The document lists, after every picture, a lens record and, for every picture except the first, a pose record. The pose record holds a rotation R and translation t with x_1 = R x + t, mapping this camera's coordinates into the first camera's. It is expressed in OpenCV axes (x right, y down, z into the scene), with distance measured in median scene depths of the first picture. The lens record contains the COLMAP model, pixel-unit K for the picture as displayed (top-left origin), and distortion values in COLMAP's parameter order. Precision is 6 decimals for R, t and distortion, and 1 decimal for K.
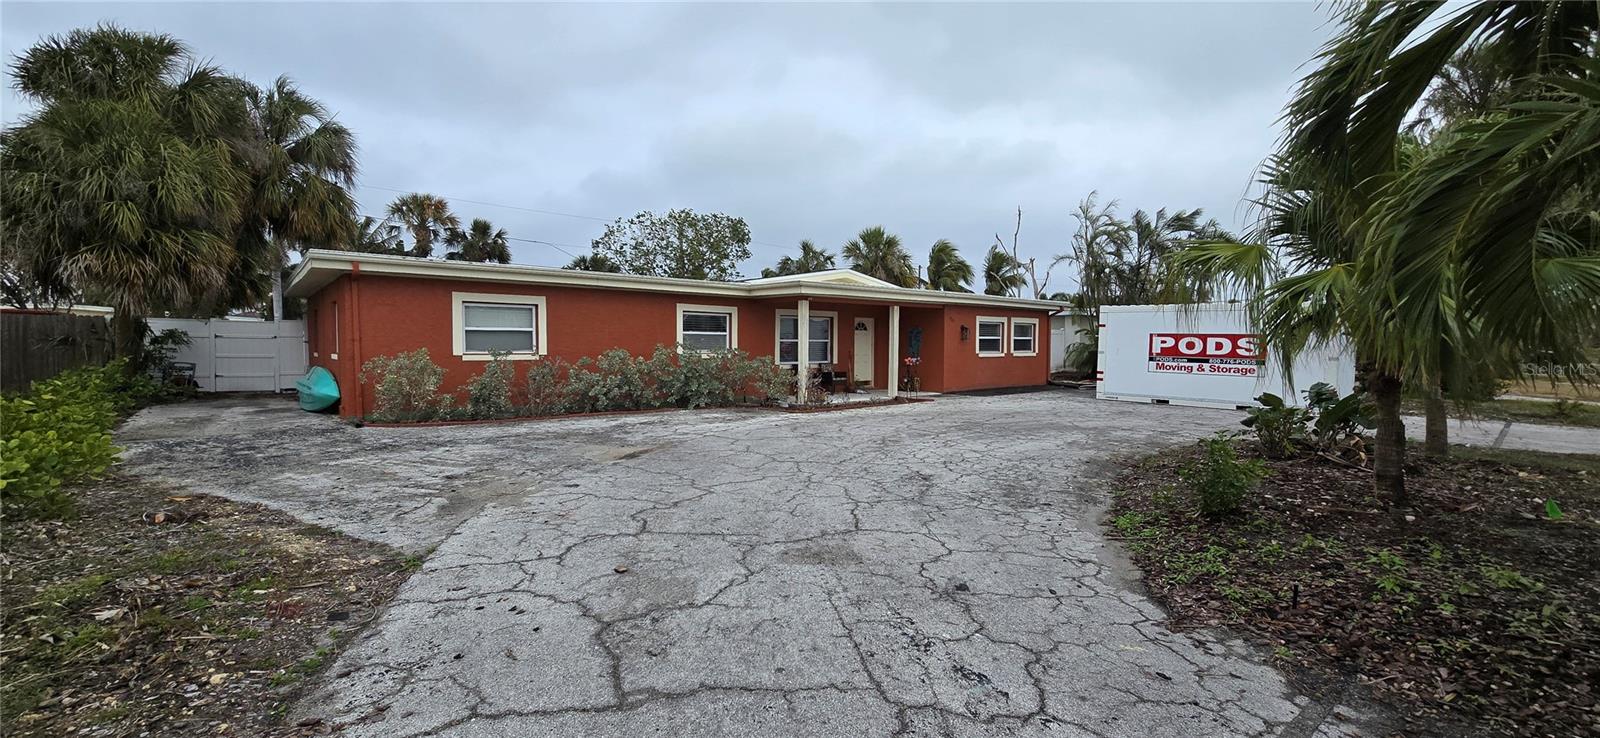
lens RADIAL K [[645.2, 0, 799.2], [0, 645.2, 383.1], [0, 0, 1]] dist [-0.002272, 0.000391]
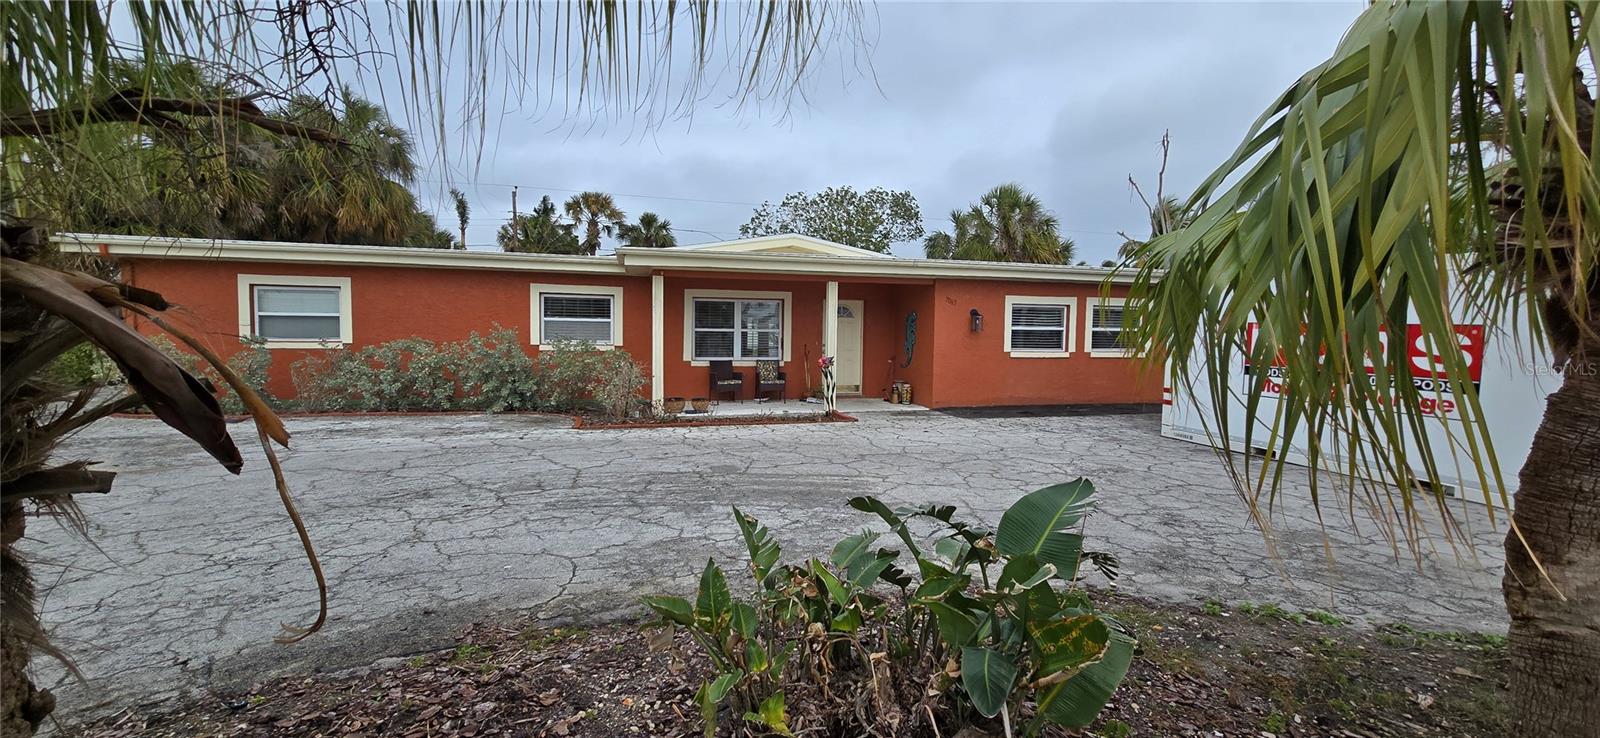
lens RADIAL K [[645.2, 0, 806.4], [0, 645.2, 373.0], [0, 0, 1]] dist [-0.002272, 0.000391]
pose [[0.905166, 0.037249, -0.423423, 0.554975], [-0.036563, 0.999284, 0.009746, -0.034196], [0.423483, 0.006660, 0.905880, 0.459930]]
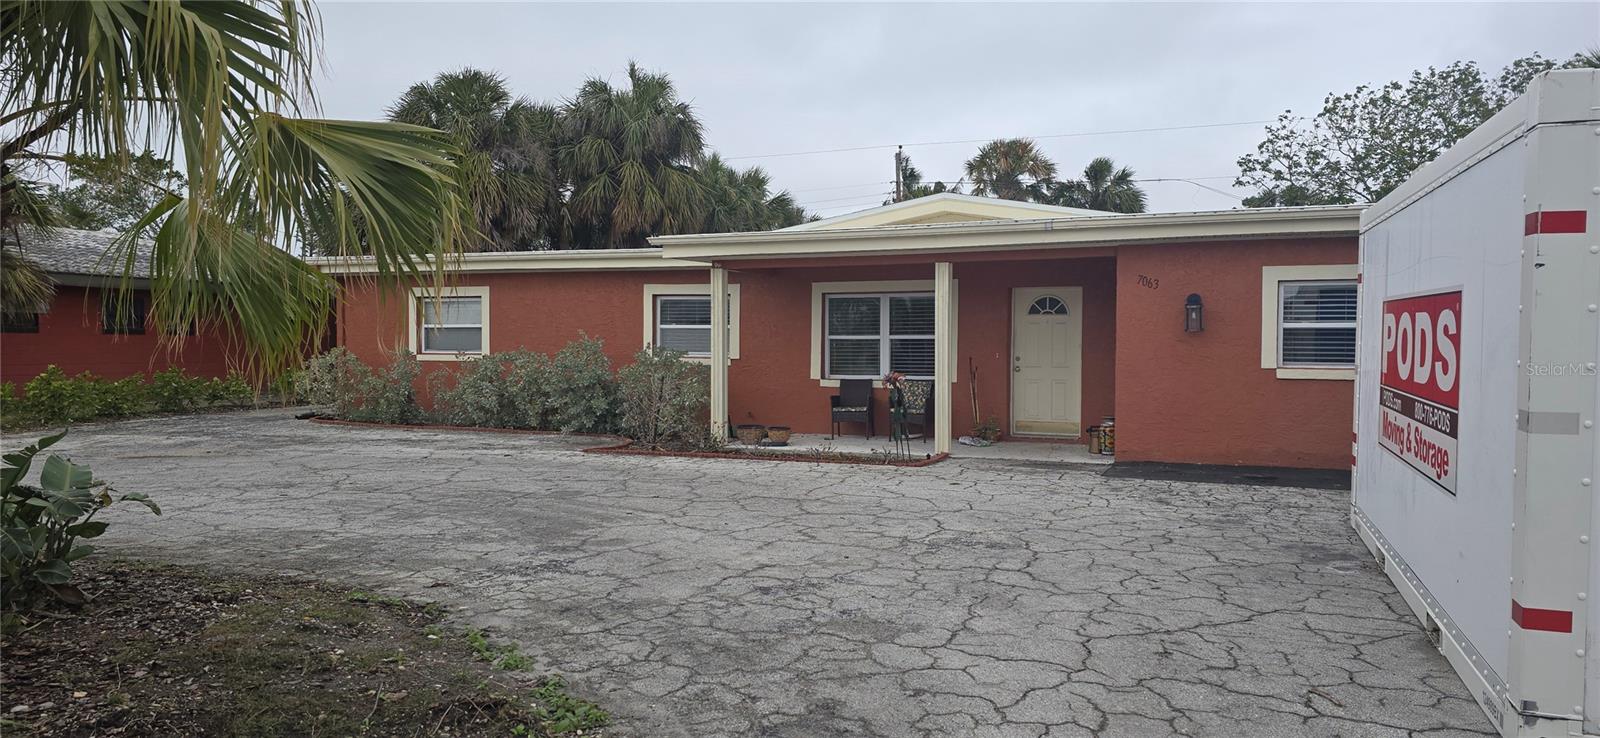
lens RADIAL K [[1062.9, 0, 810.5], [0, 1062.9, 370.2], [0, 0, 1]] dist [0.053597, -0.039644]
pose [[0.468730, 0.020593, -0.883101, 1.037336], [-0.055335, 0.998449, -0.006088, -0.039430], [0.881607, 0.051720, 0.469143, 0.717209]]
